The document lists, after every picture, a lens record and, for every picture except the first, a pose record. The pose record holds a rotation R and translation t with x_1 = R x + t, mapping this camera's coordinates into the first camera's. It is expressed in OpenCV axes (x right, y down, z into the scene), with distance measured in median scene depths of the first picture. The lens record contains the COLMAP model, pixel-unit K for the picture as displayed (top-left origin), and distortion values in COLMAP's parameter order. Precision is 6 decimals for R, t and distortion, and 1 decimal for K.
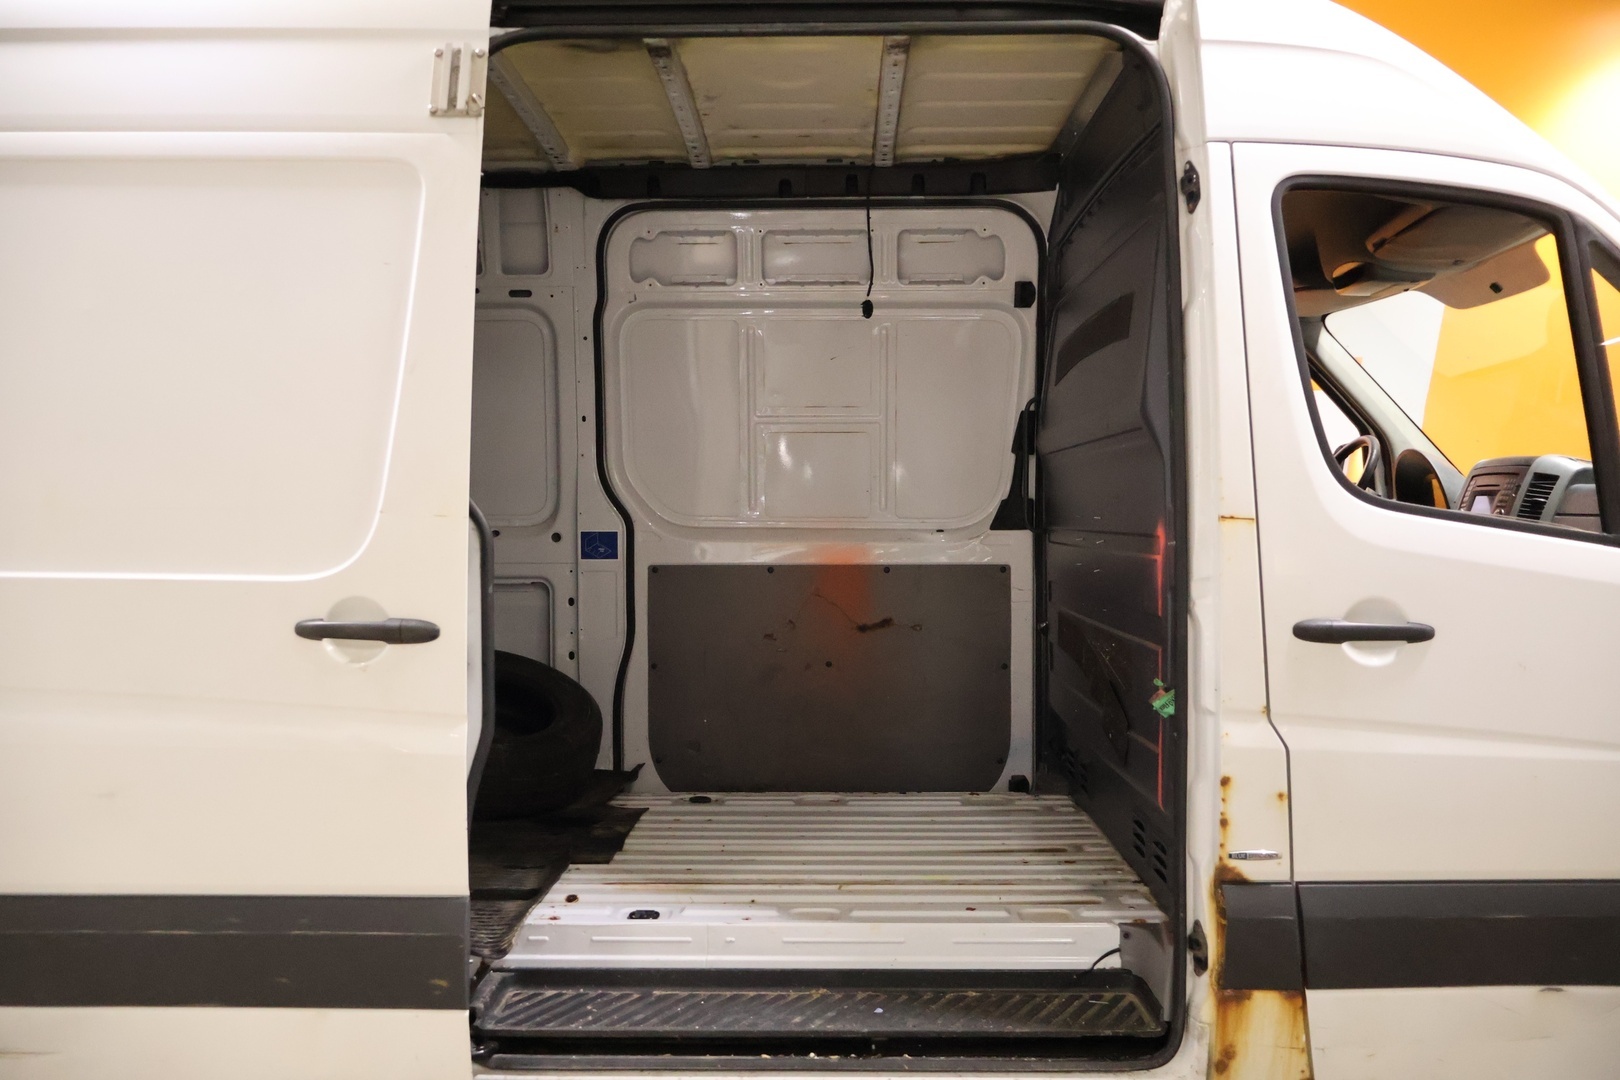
lens RADIAL K [[1326.0, 0, 816.0], [0, 1326.0, 570.0], [0, 0, 1]] dist [0.002486, 0.003708]
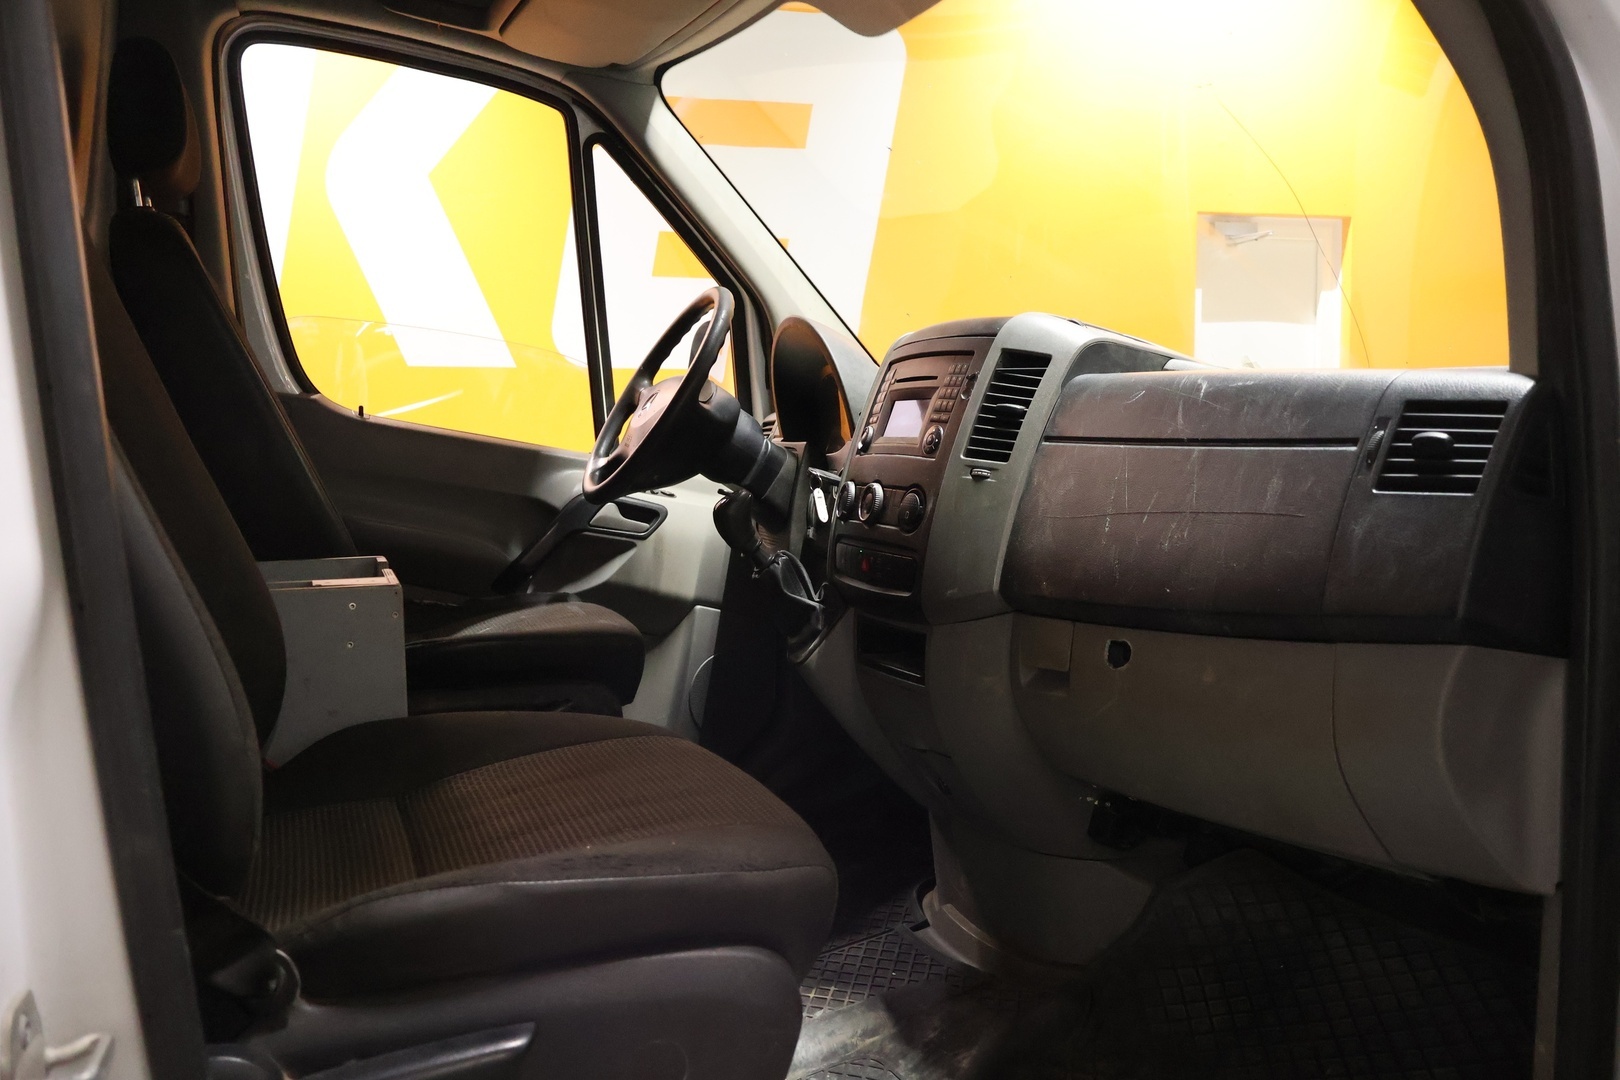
lens RADIAL K [[1366.6, 0, 810.0], [0, 1366.6, 540.0], [0, 0, 1]] dist [-0.003343, -0.000074]
pose [[0.931382, -0.002355, 0.364035, 0.298495], [-0.007676, 0.999630, 0.026107, -0.018140], [-0.363962, -0.027110, 0.931019, 0.567035]]
